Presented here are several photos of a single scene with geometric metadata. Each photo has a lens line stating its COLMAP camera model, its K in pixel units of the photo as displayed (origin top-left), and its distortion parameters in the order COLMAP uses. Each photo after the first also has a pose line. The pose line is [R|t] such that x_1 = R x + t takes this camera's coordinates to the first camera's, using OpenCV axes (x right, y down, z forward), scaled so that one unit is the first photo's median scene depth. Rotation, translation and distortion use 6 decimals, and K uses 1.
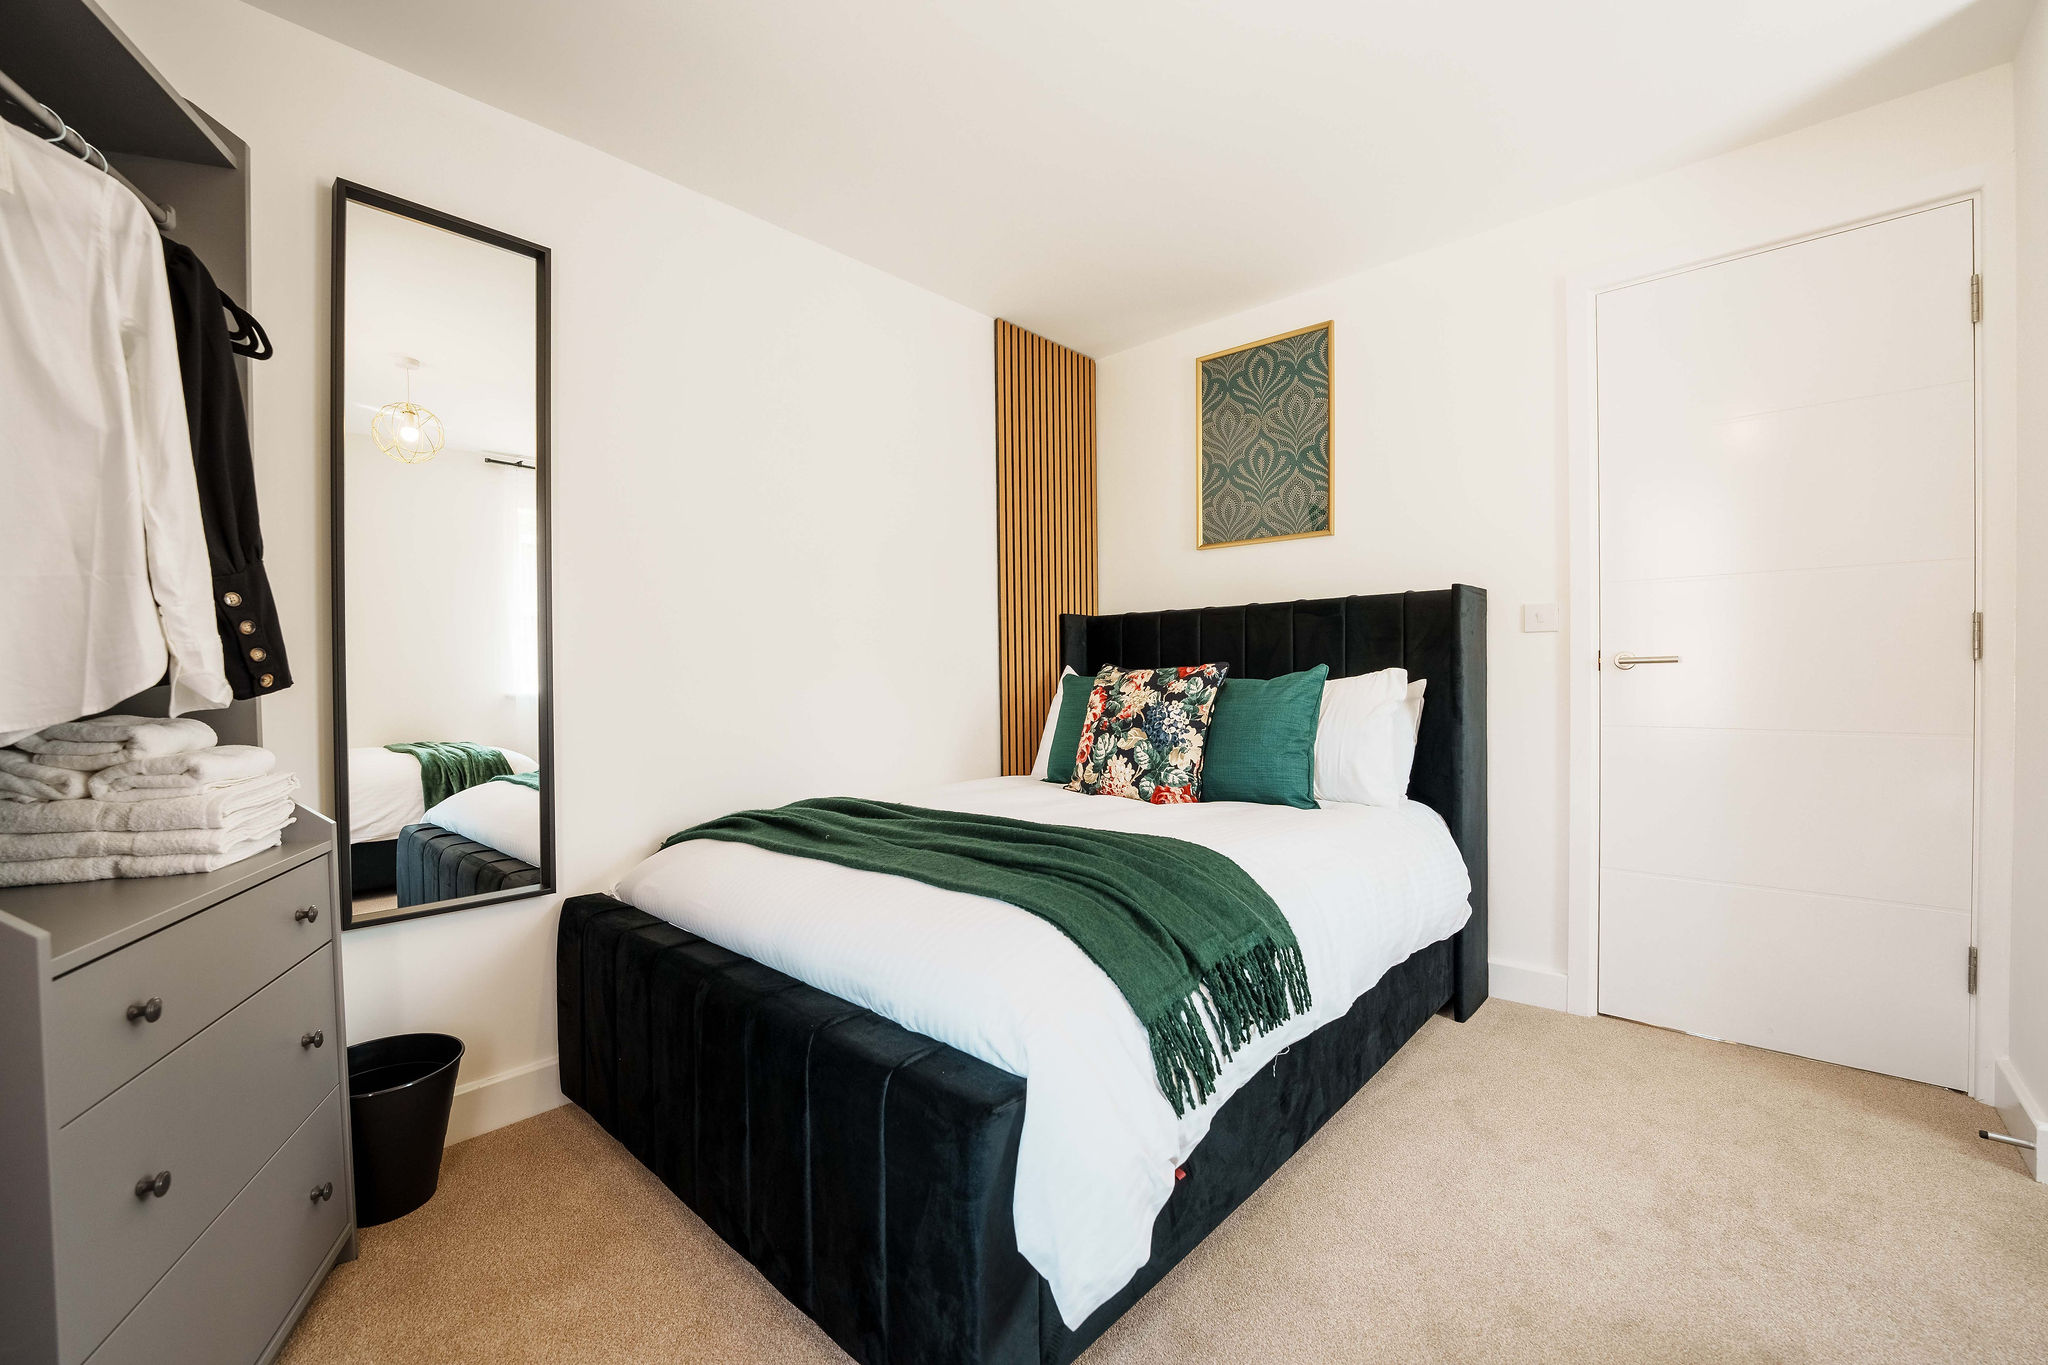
lens RADIAL K [[856.6, 0, 1030.1], [0, 856.6, 679.2], [0, 0, 1]] dist [-0.021393, 0.003077]
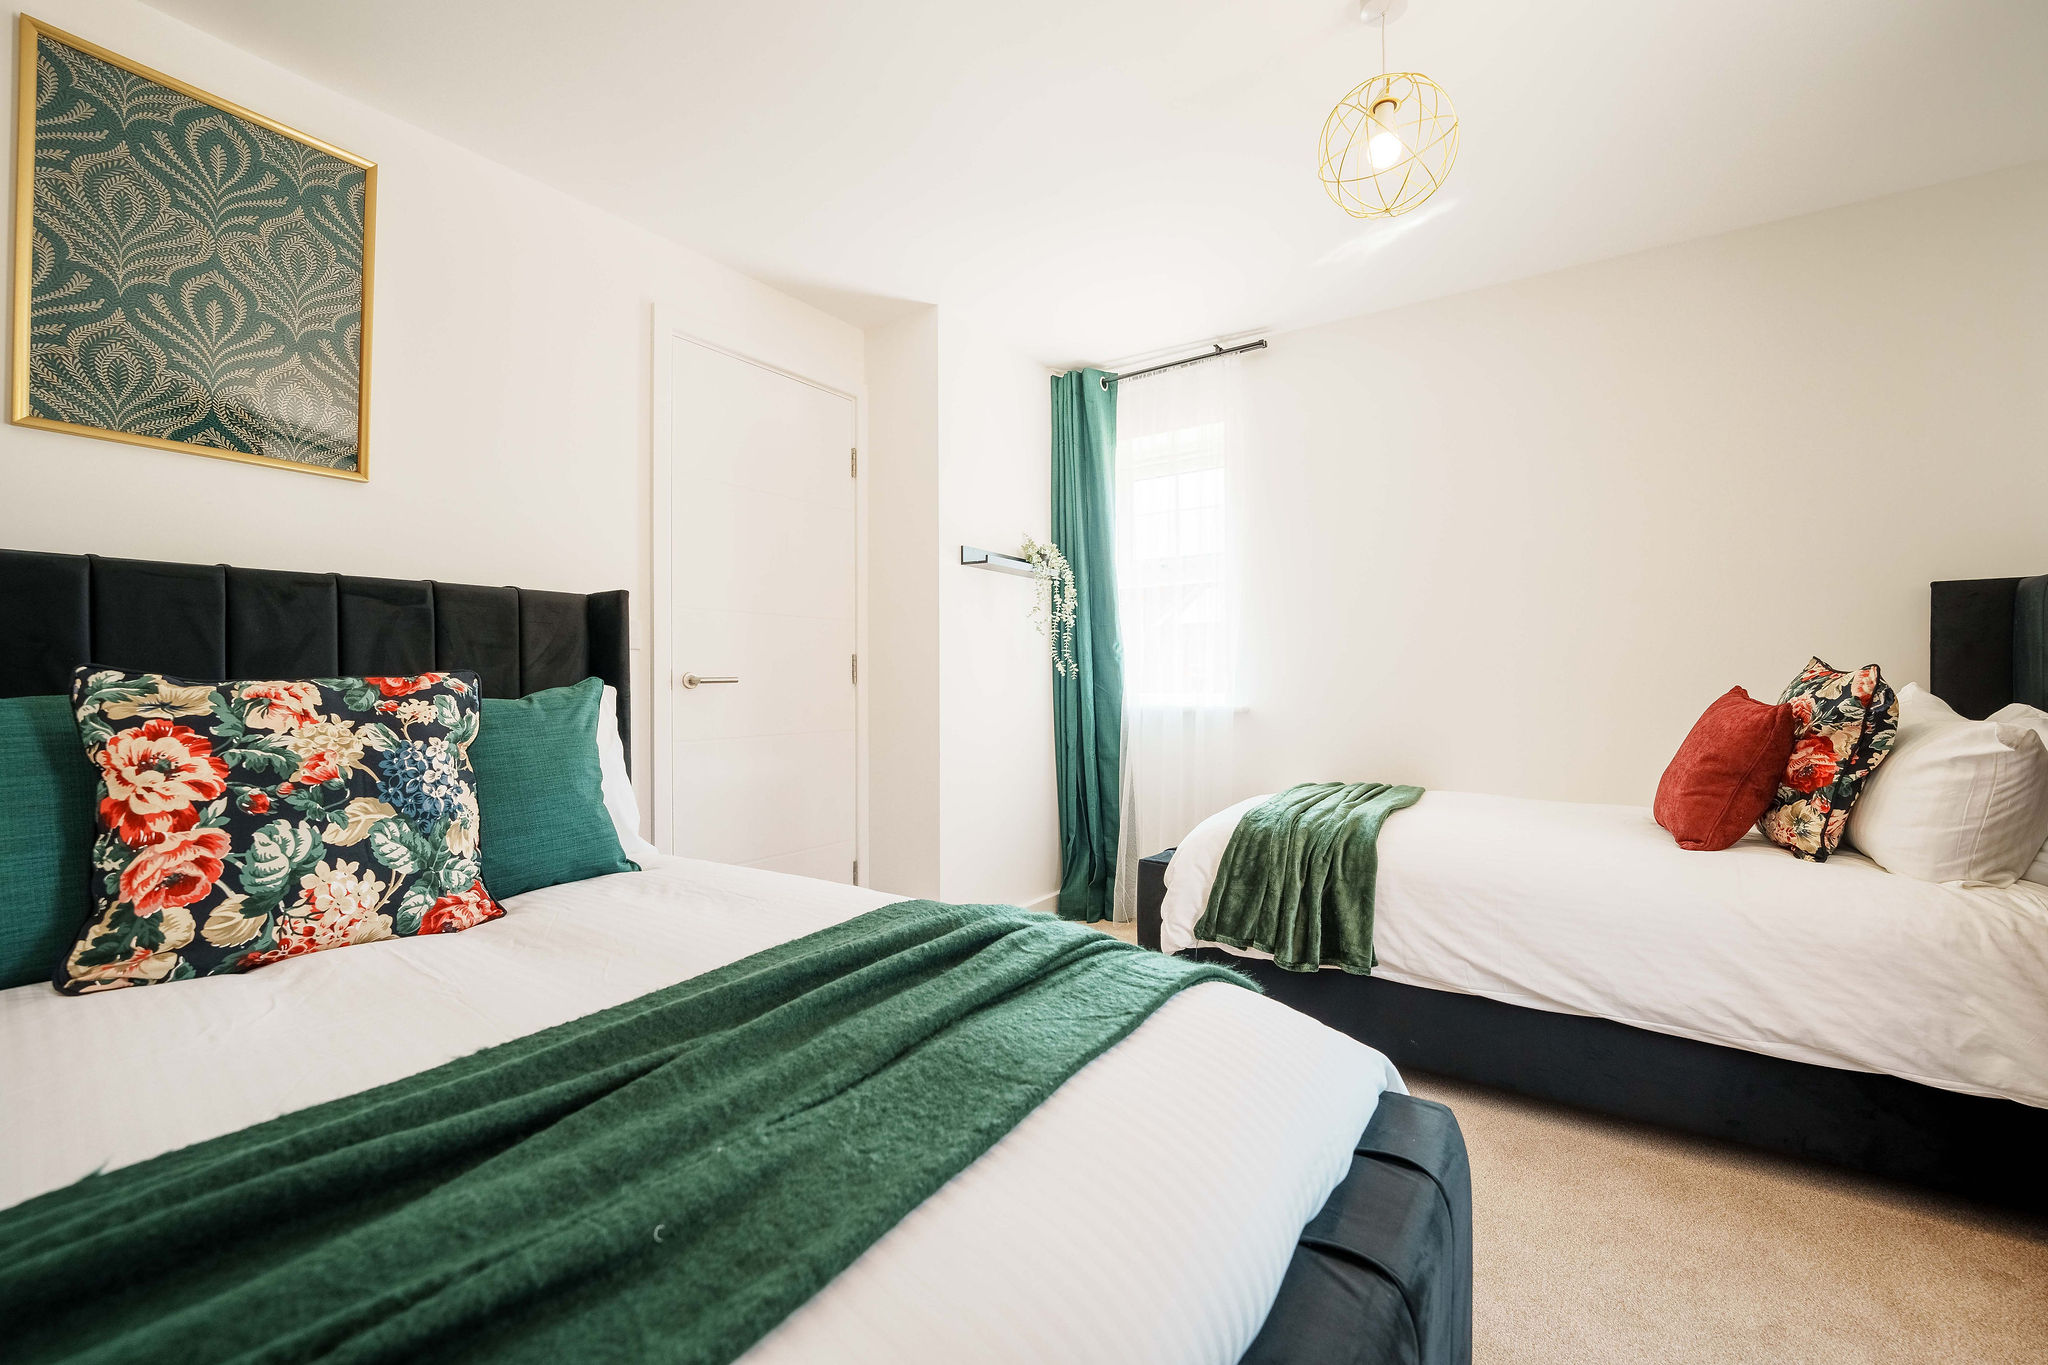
lens RADIAL K [[837.2, 0, 1024.0], [0, 837.2, 682.5], [0, 0, 1]] dist [-0.033987, 0.006323]
pose [[-0.135633, 0.015872, 0.990632, -0.387340], [0.014760, 0.999793, -0.013998, 0.002551], [-0.990649, 0.012723, -0.135840, 0.665772]]
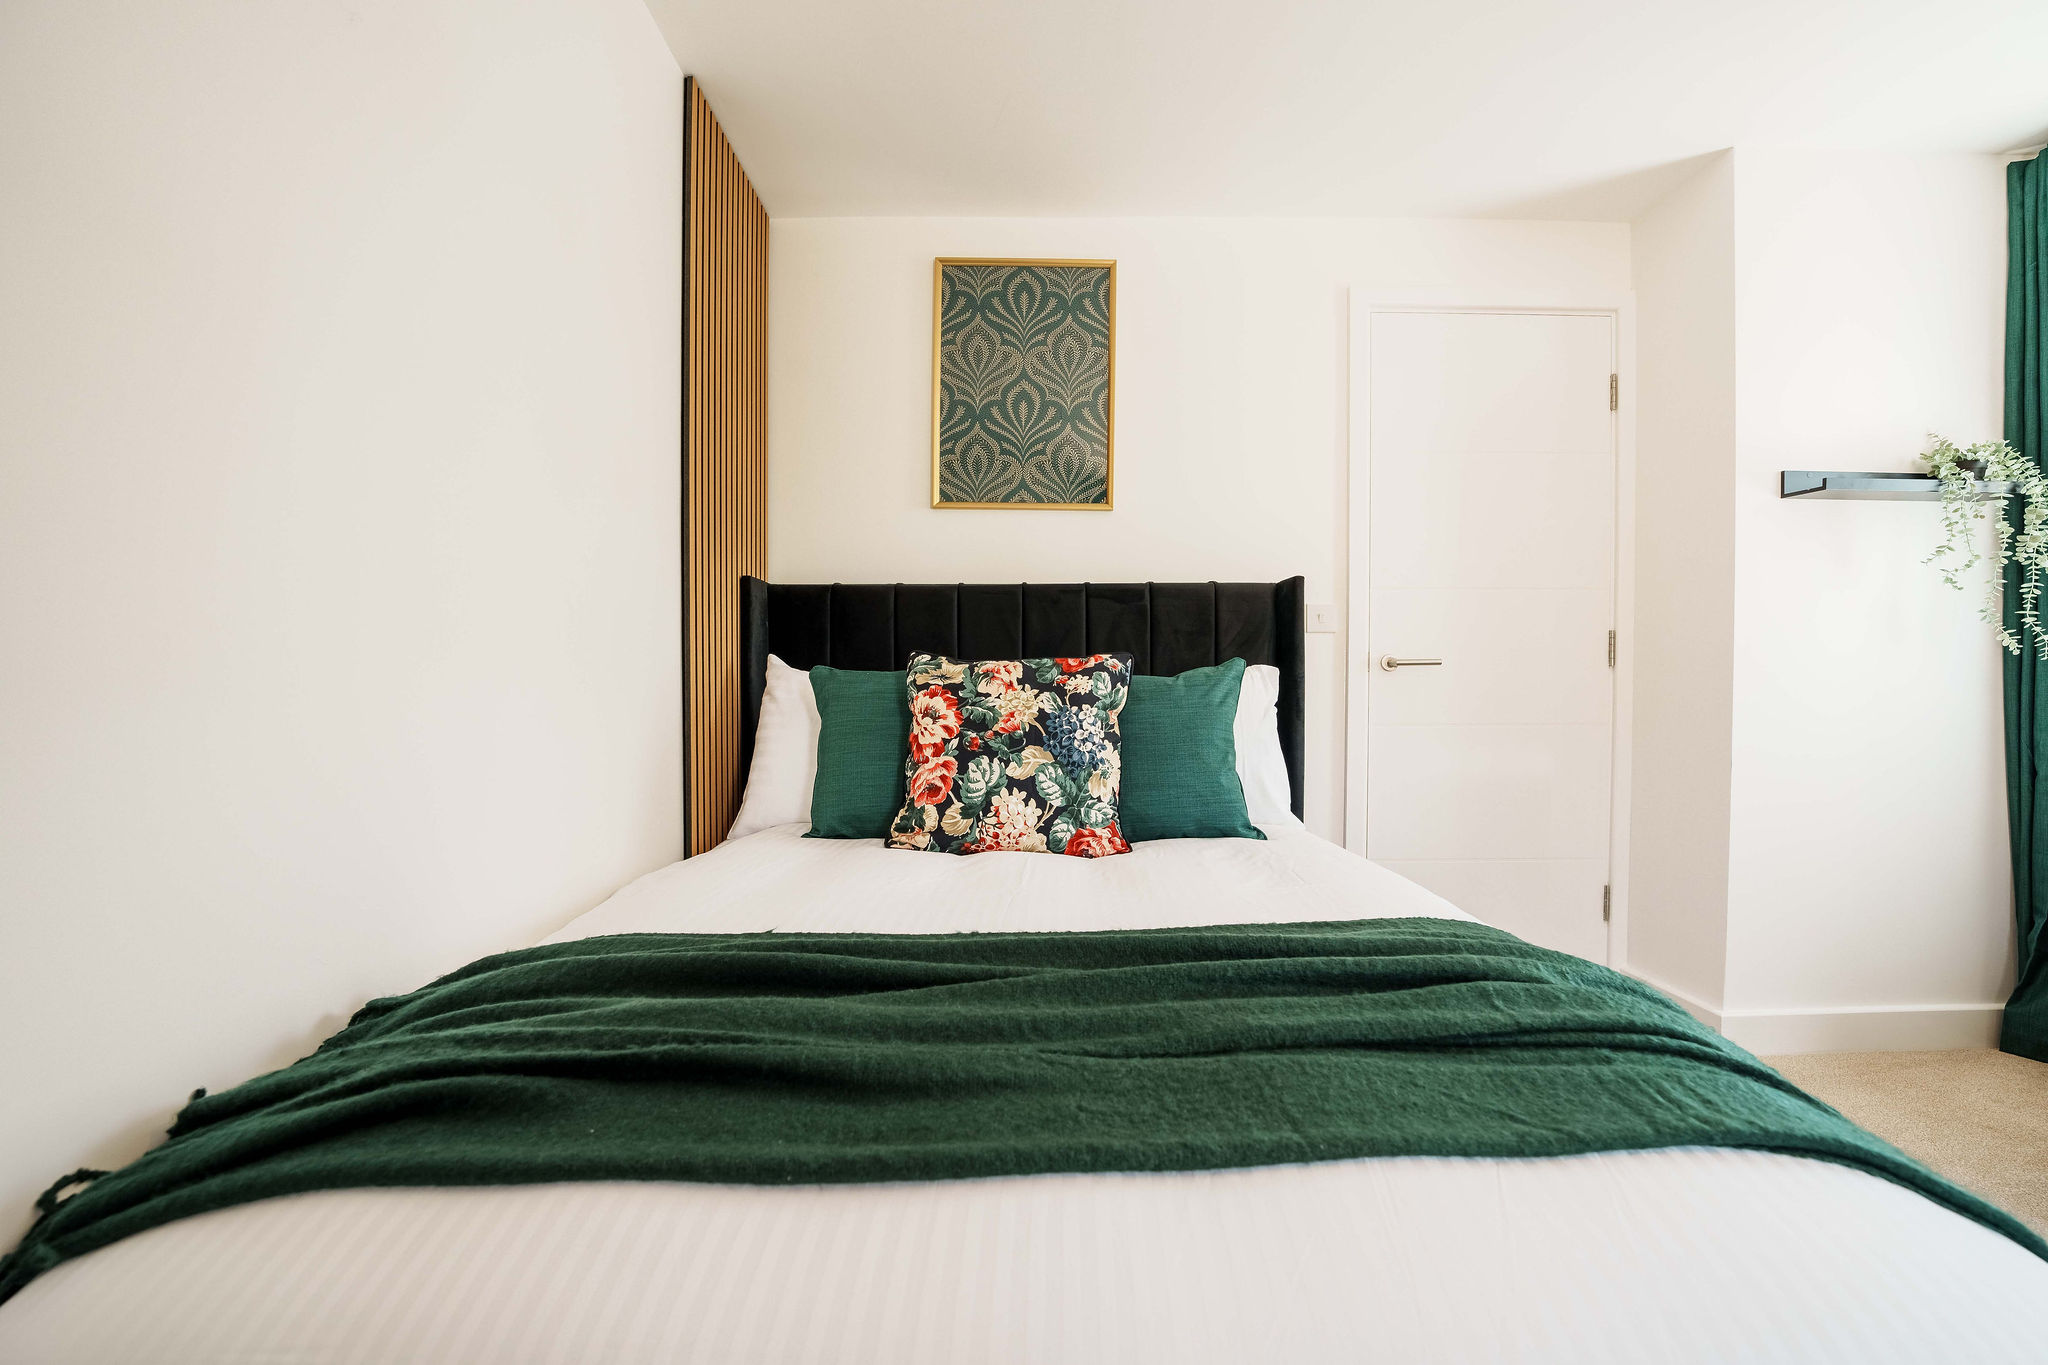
lens RADIAL K [[836.6, 0, 1024.0], [0, 836.6, 682.5], [0, 0, 1]] dist [-0.019012, 0.000122]
pose [[0.731226, 0.005948, 0.682109, -0.322073], [-0.004967, 0.999982, -0.003395, 0.008947], [-0.682117, -0.000906, 0.731242, 0.508157]]
